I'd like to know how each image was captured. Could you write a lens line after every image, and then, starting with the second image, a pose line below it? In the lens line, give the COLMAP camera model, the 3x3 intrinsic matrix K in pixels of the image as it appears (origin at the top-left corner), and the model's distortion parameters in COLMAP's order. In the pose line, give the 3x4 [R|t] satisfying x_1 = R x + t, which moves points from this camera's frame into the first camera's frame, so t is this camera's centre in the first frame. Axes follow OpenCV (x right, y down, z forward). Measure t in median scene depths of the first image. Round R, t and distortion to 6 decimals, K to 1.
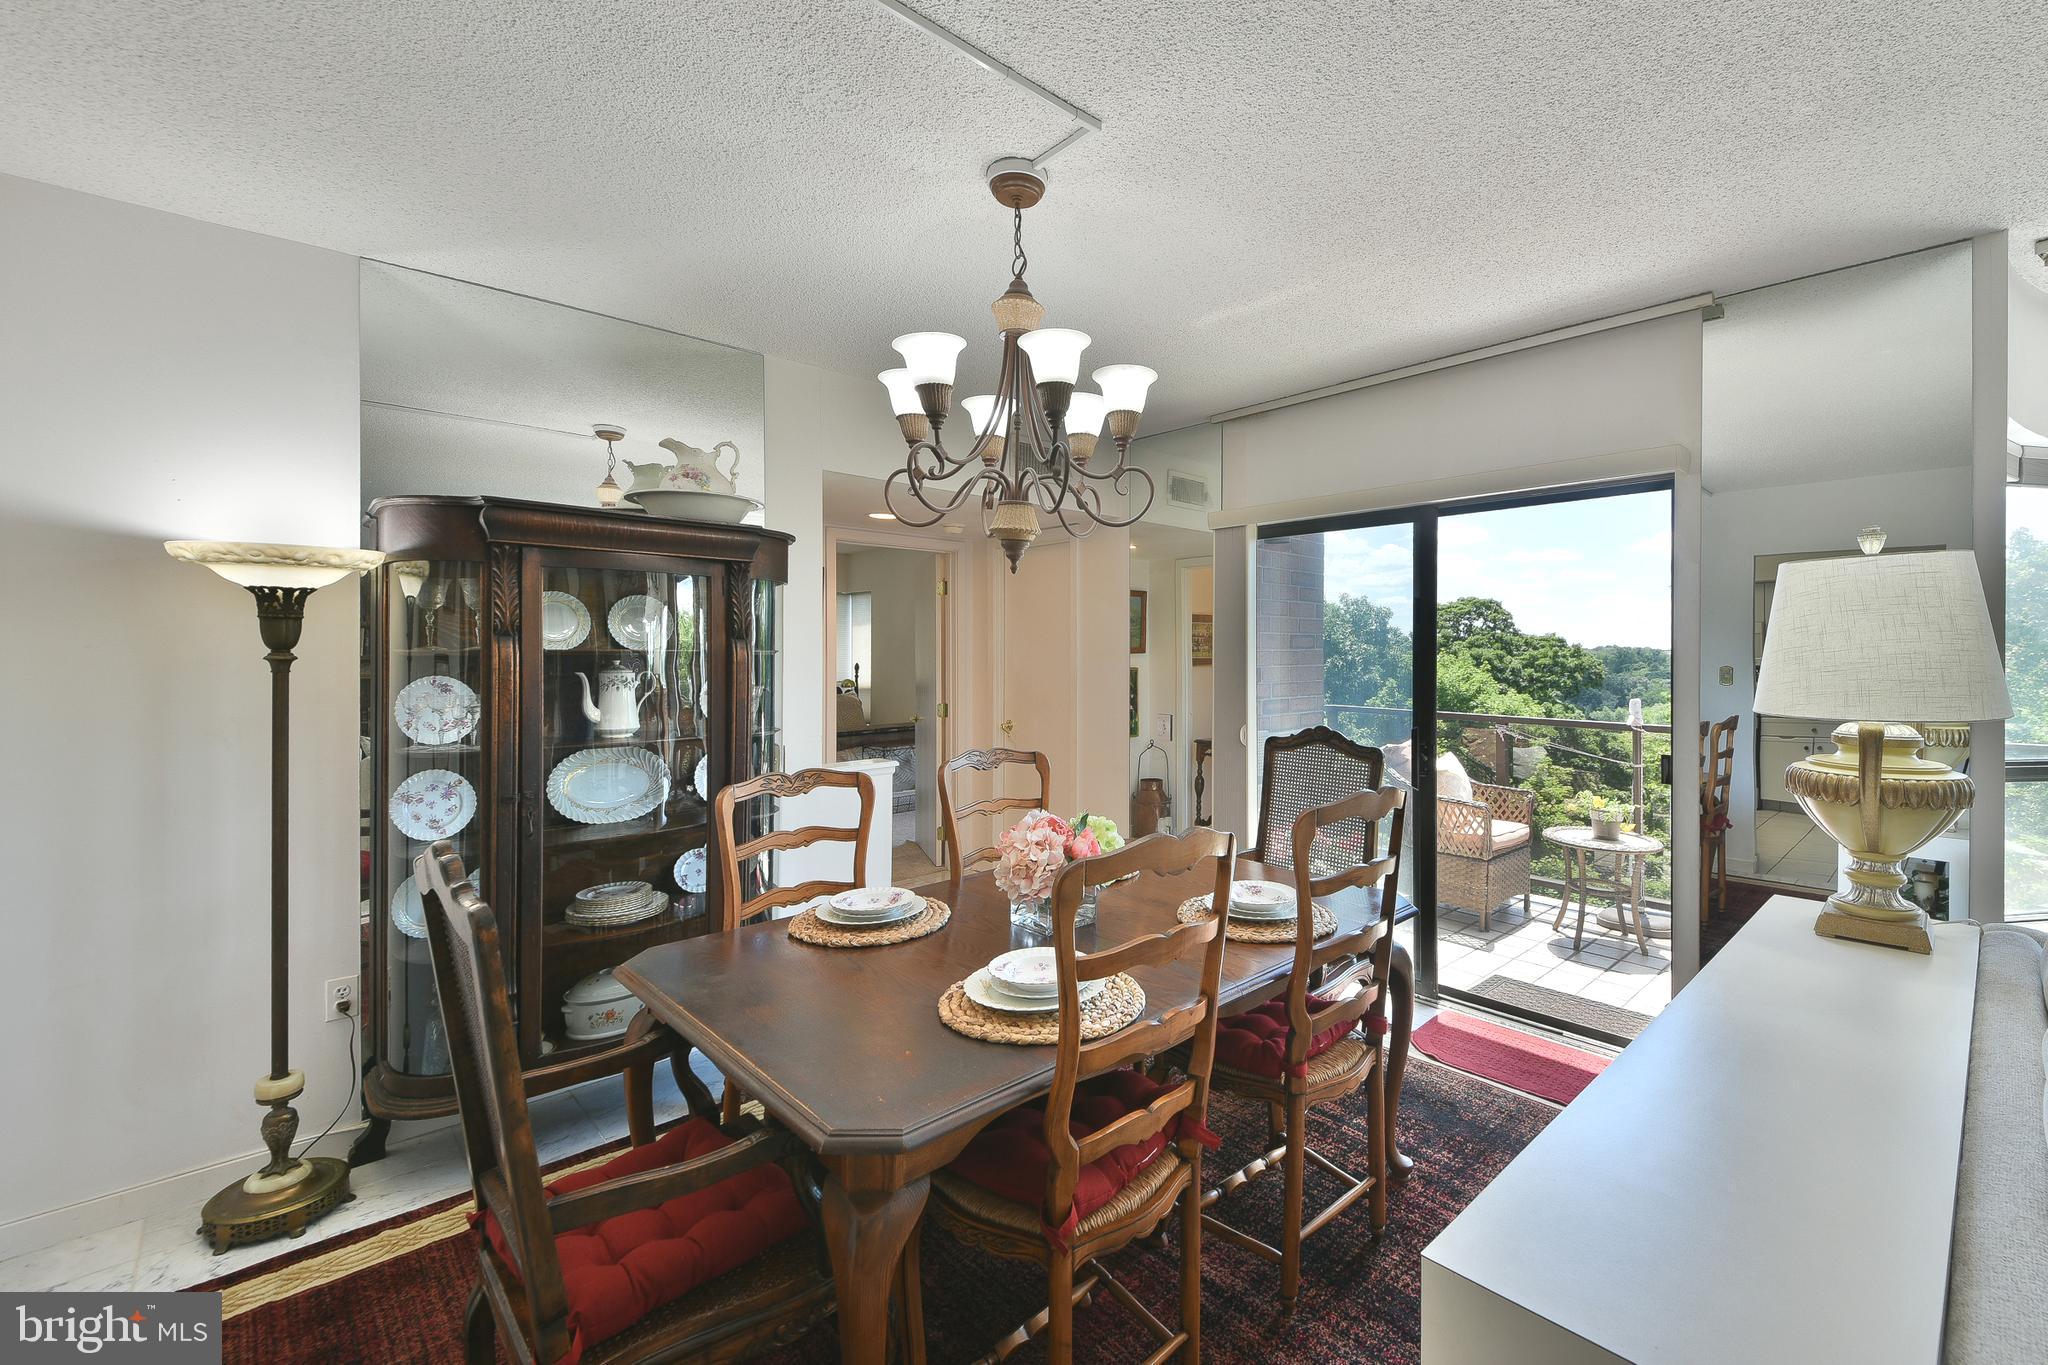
lens RADIAL K [[867.0, 0, 1047.9], [0, 867.0, 649.2], [0, 0, 1]] dist [0.024214, -0.019886]
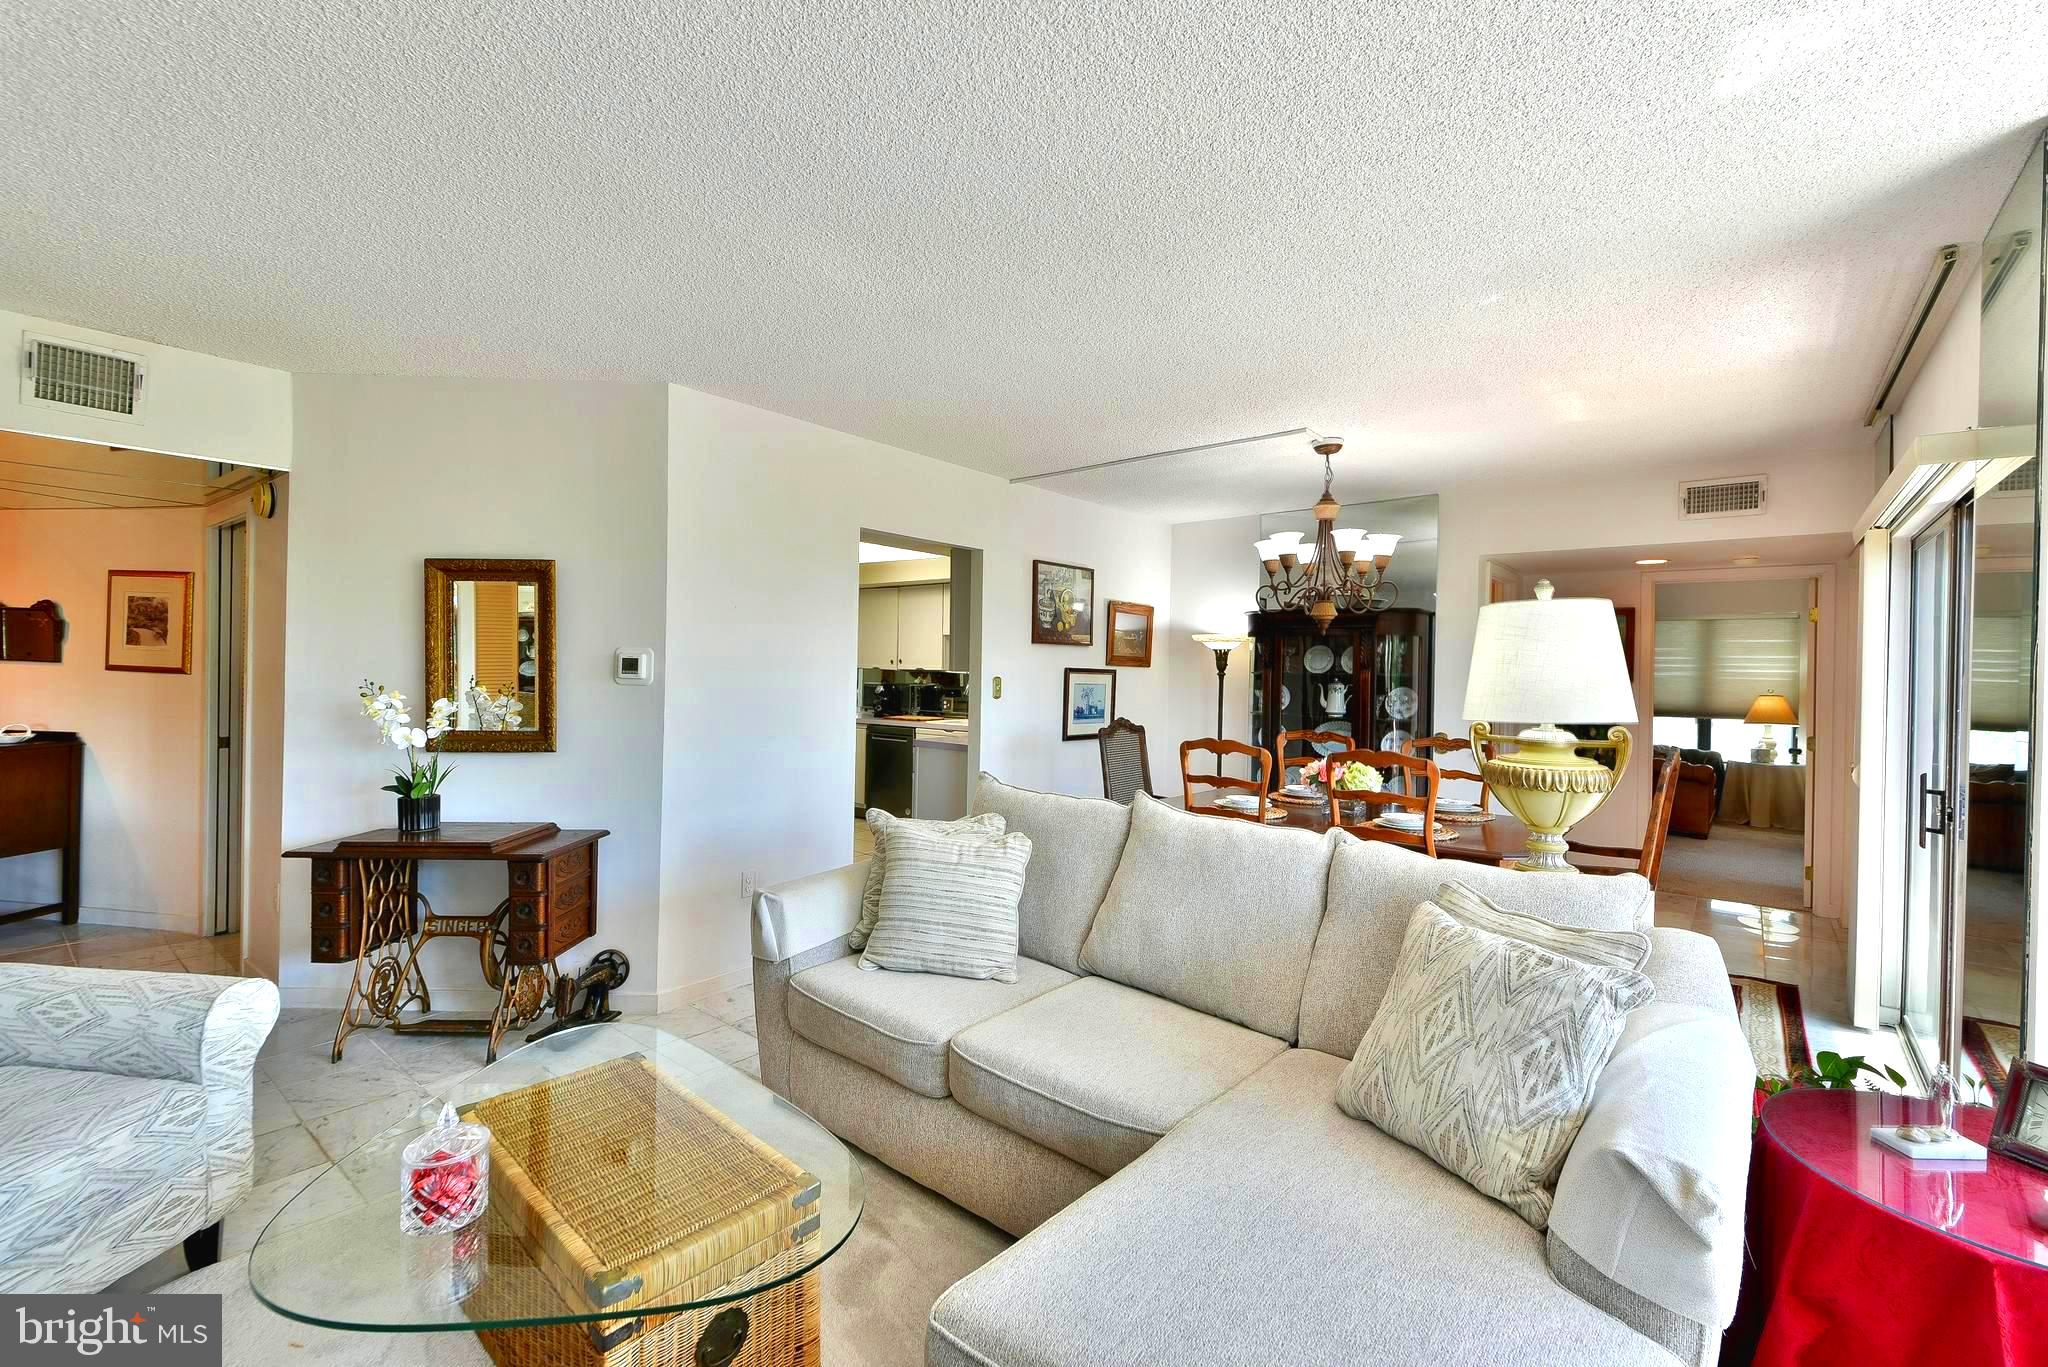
lens RADIAL K [[855.6, 0, 1024.0], [0, 855.6, 683.5], [0, 0, 1]] dist [0.000459, 0.000026]
pose [[0.125296, 0.013820, -0.992023, 1.598490], [-0.008250, 0.999883, 0.012888, 0.008749], [0.992085, 0.006569, 0.125395, 0.014553]]
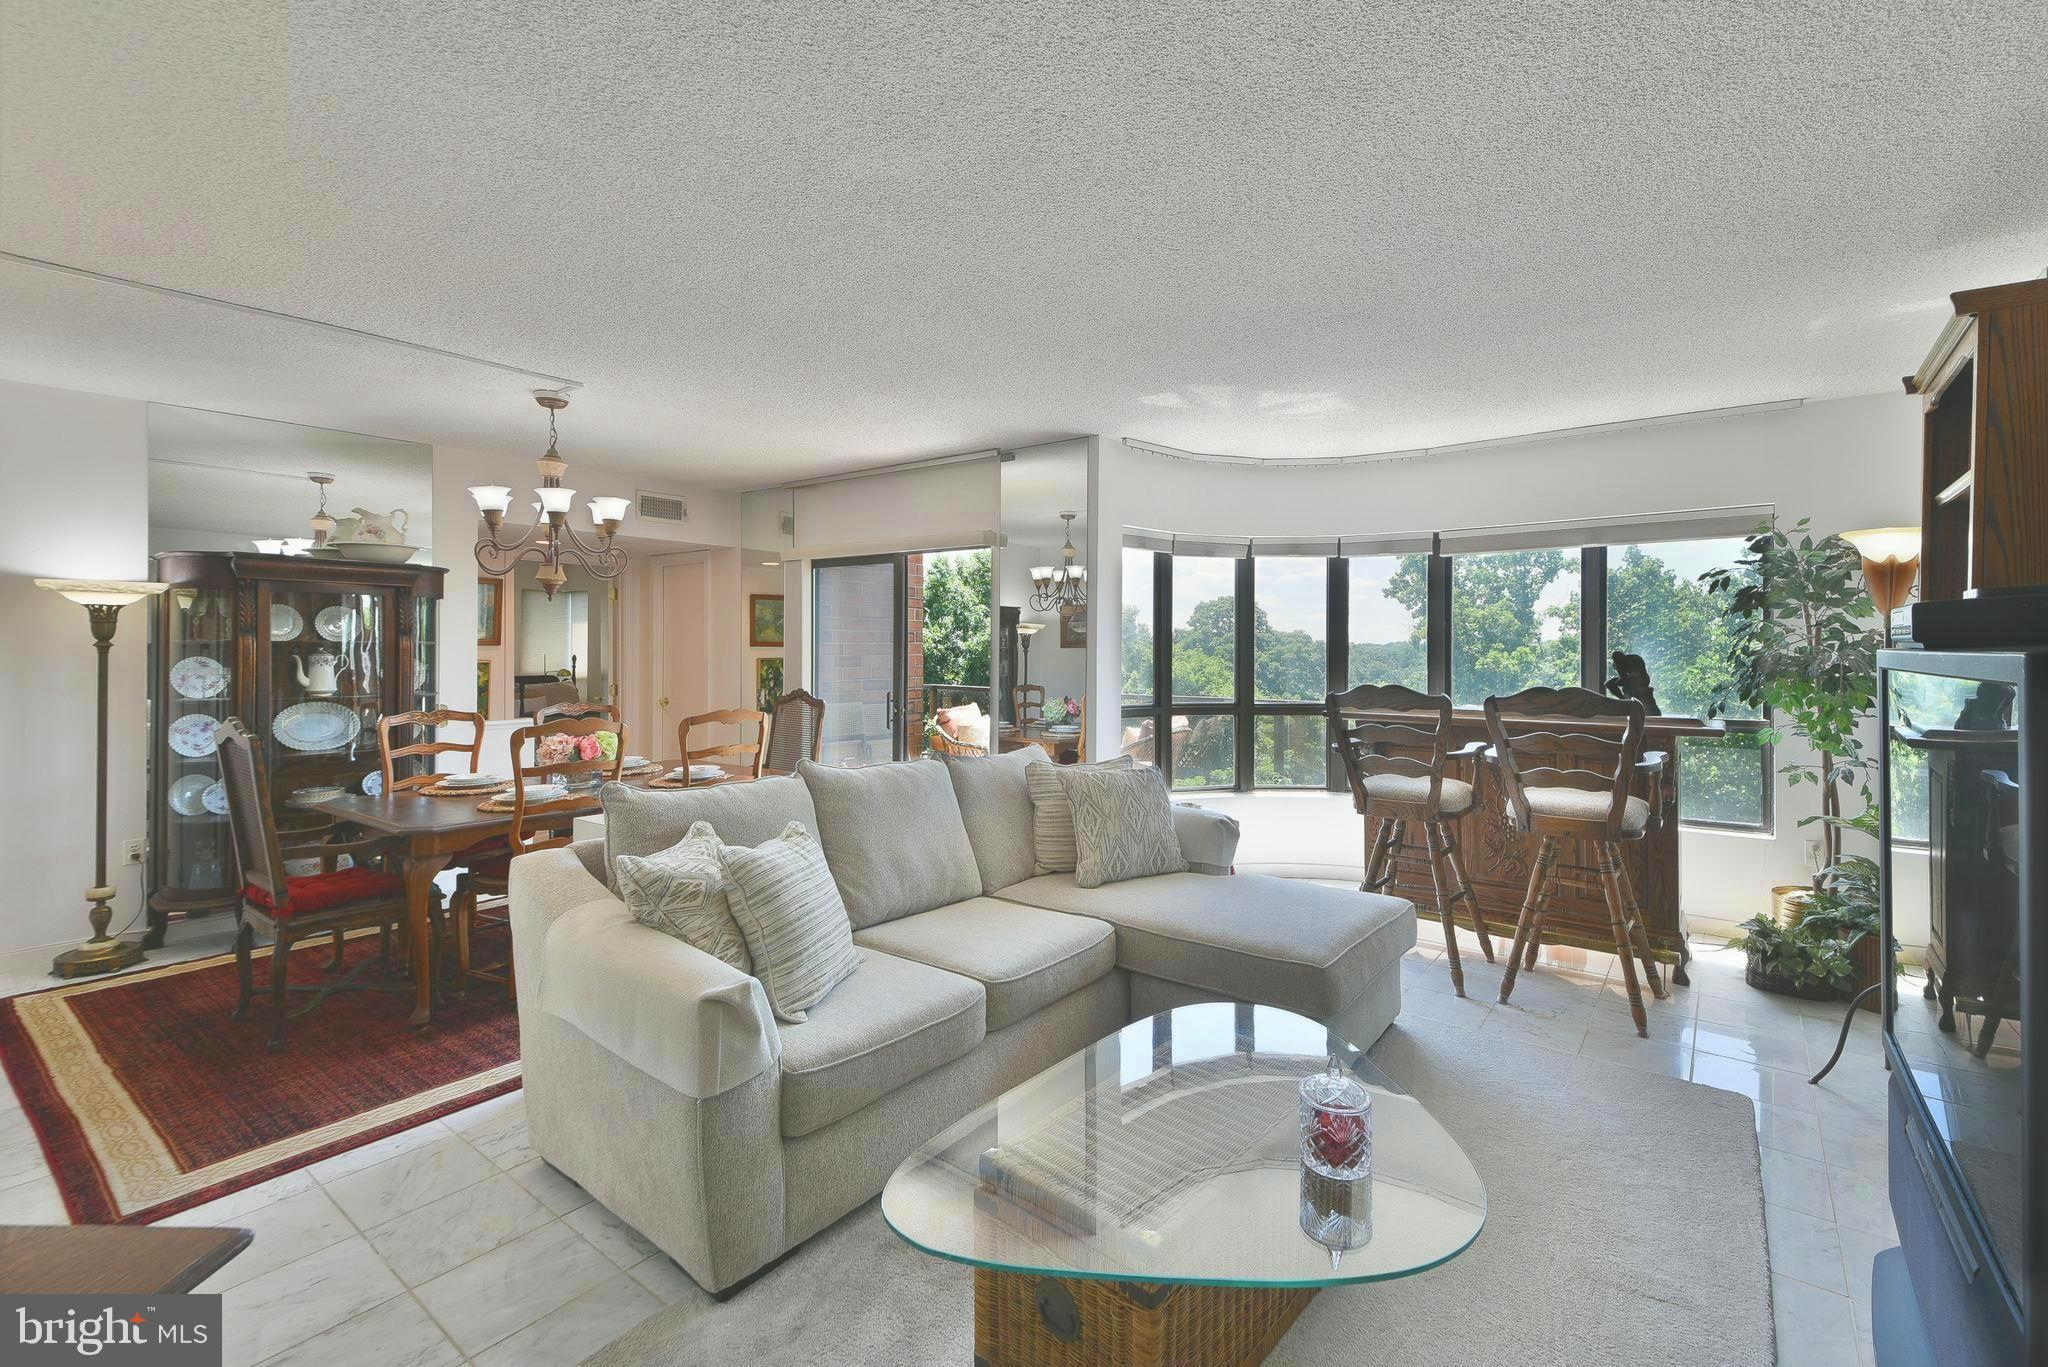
lens RADIAL K [[932.7, 0, 1053.1], [0, 932.7, 644.4], [0, 0, 1]] dist [-0.010569, 0.000068]
pose [[0.981572, 0.002932, 0.191069, 0.558443], [-0.003019, 0.999995, 0.000167, 0.002588], [-0.191067, -0.000741, 0.981577, -1.037089]]
